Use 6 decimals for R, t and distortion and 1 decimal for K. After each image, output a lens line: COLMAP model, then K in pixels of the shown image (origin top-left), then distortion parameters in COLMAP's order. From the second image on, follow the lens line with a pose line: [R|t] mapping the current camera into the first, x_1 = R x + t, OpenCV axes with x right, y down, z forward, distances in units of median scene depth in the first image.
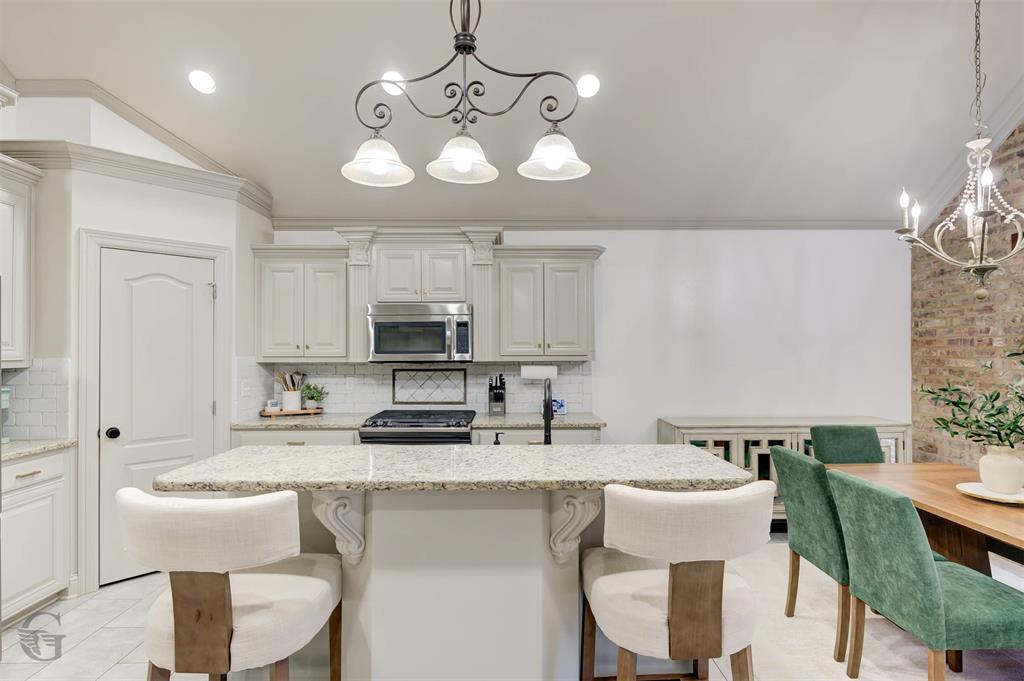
lens RADIAL K [[522.7, 0, 509.0], [0, 522.7, 344.6], [0, 0, 1]] dist [-0.000703, -0.001971]
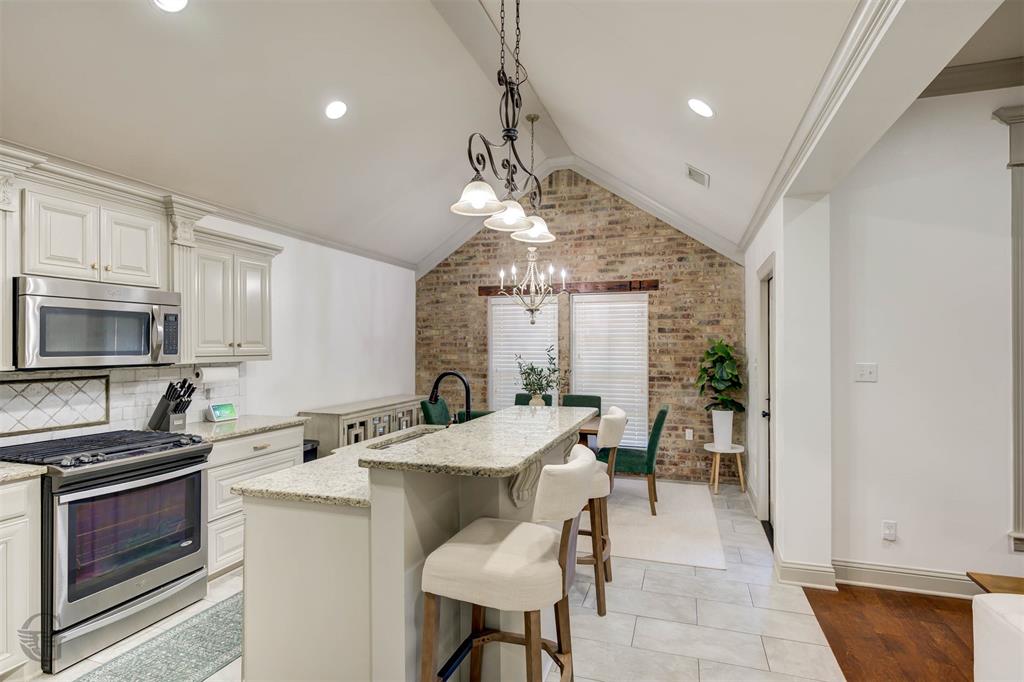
lens RADIAL K [[503.7, 0, 515.6], [0, 503.7, 345.7], [0, 0, 1]] dist [-0.002159, -0.000592]
pose [[0.337910, 0.005056, 0.941165, -0.888807], [-0.008323, 0.999963, -0.002384, 0.002070], [-0.941142, -0.007028, 0.337939, 0.358038]]
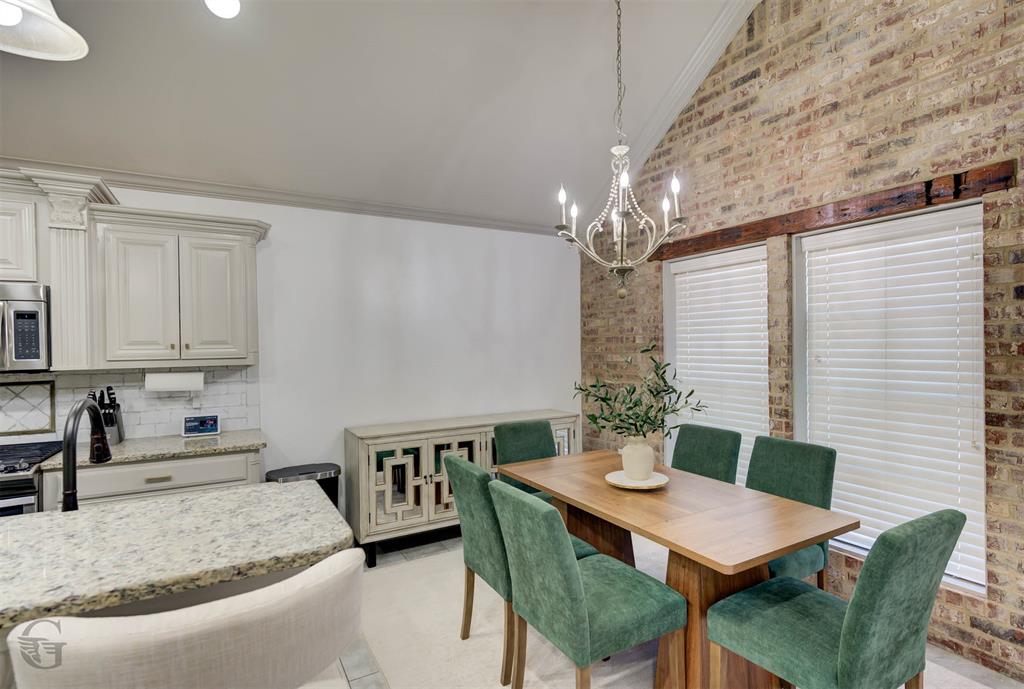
lens RADIAL K [[509.4, 0, 517.8], [0, 509.4, 348.4], [0, 0, 1]] dist [0.000605, -0.000737]
pose [[0.873805, -0.011870, 0.486132, 0.202321], [0.007431, 0.999911, 0.011059, 0.000806], [-0.486220, -0.006051, 0.873816, 0.186953]]
